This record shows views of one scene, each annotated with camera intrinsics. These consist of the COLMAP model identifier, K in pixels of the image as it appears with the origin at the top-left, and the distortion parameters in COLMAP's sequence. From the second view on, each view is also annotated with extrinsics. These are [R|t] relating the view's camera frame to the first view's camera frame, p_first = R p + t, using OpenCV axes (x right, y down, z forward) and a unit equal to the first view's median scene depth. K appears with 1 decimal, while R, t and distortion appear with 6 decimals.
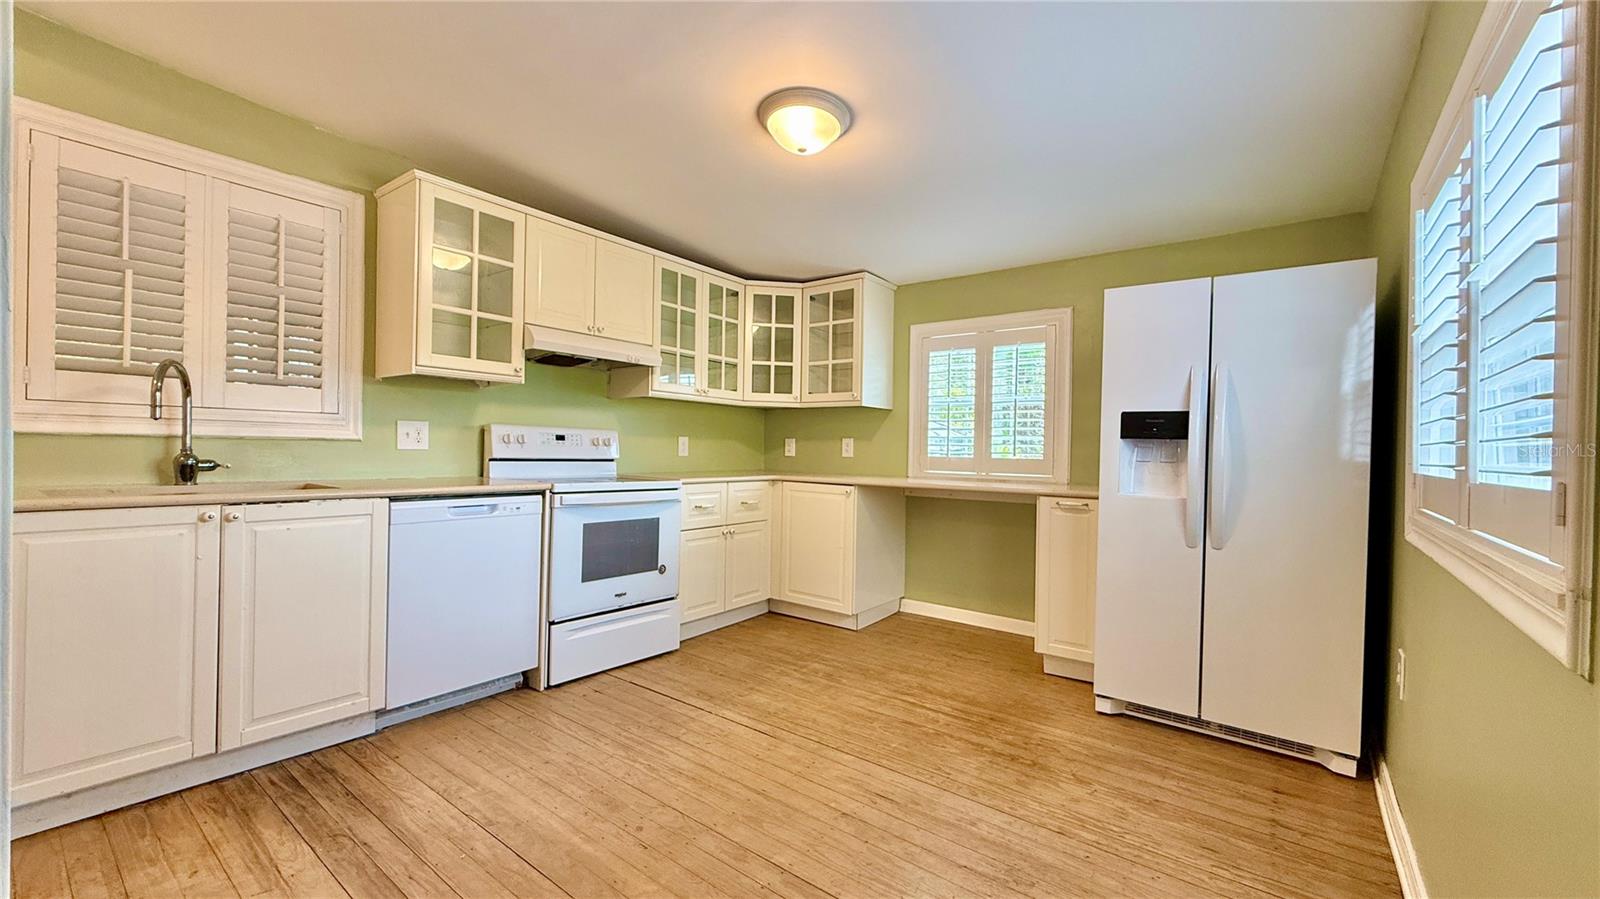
lens RADIAL K [[636.0, 0, 797.9], [0, 636.0, 448.9], [0, 0, 1]] dist [0.002811, -0.000015]
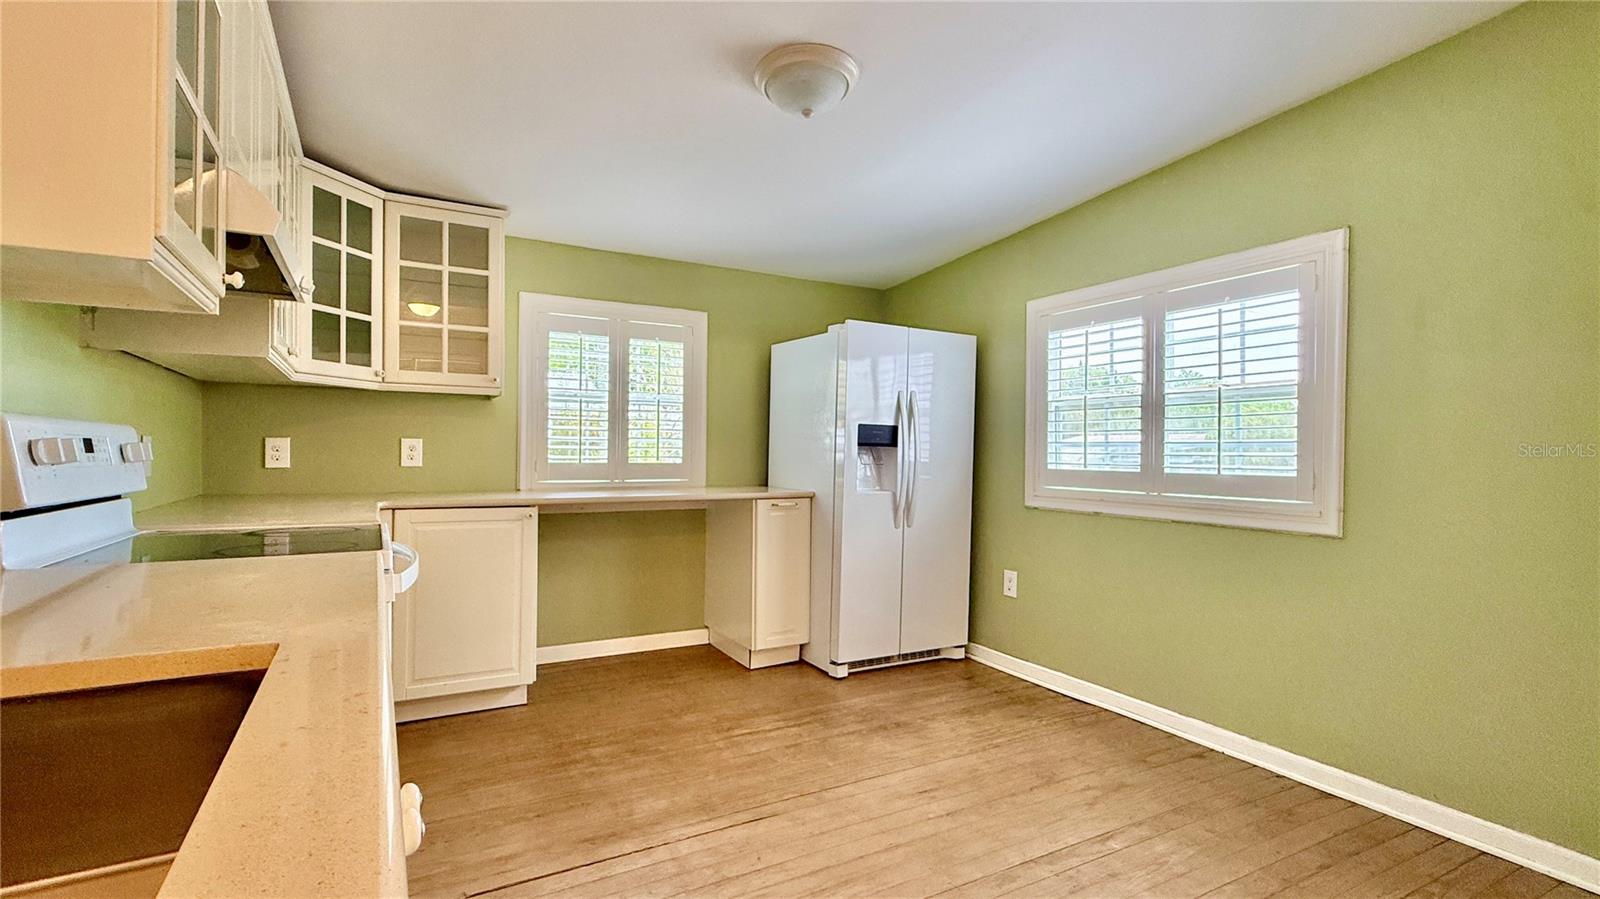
lens RADIAL K [[730.4, 0, 800.5], [0, 730.4, 451.6], [0, 0, 1]] dist [-0.000307, 0.000577]
pose [[0.386425, -0.014139, 0.922212, -0.730422], [-0.001502, 0.999872, 0.015959, -0.024589], [-0.922319, -0.007552, 0.386355, 0.503909]]
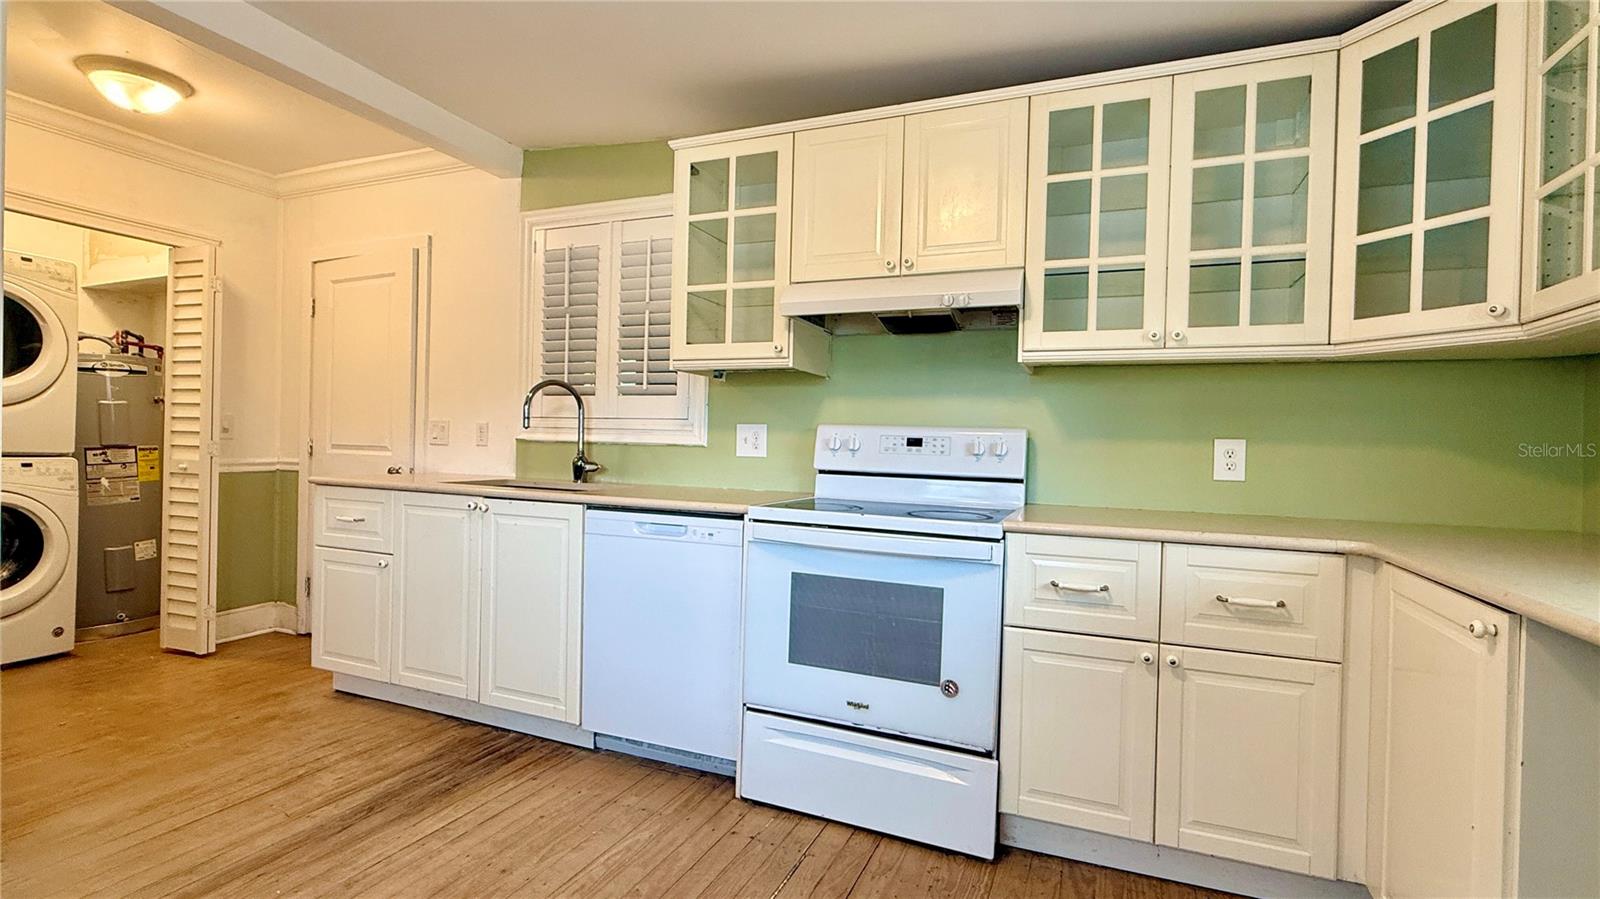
lens RADIAL K [[730.4, 0, 800.5], [0, 730.4, 451.6], [0, 0, 1]] dist [-0.000307, 0.000577]
pose [[0.253084, -0.002926, -0.967440, 0.388319], [-0.020104, 0.999764, -0.008283, 0.000826], [0.967235, 0.021546, 0.252965, 0.824392]]
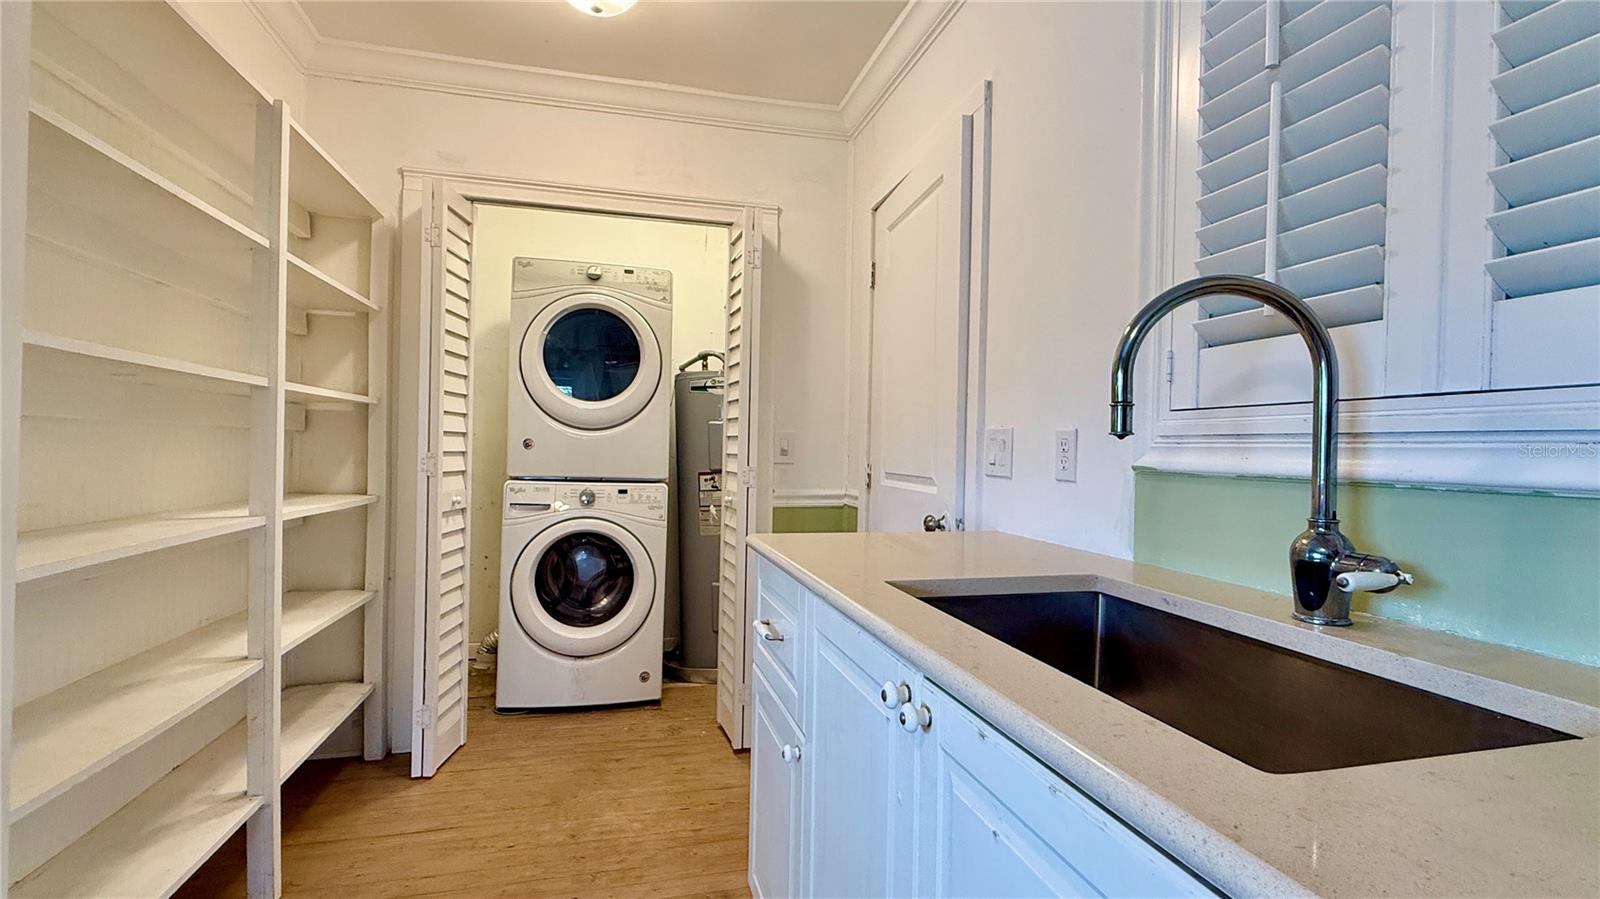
lens RADIAL K [[730.4, 0, 800.5], [0, 730.4, 451.6], [0, 0, 1]] dist [-0.000307, 0.000577]
pose [[-0.616511, -0.029282, -0.786802, -0.363109], [-0.032859, 0.999394, -0.011446, -0.017830], [0.786660, 0.018797, -0.617100, 0.799390]]
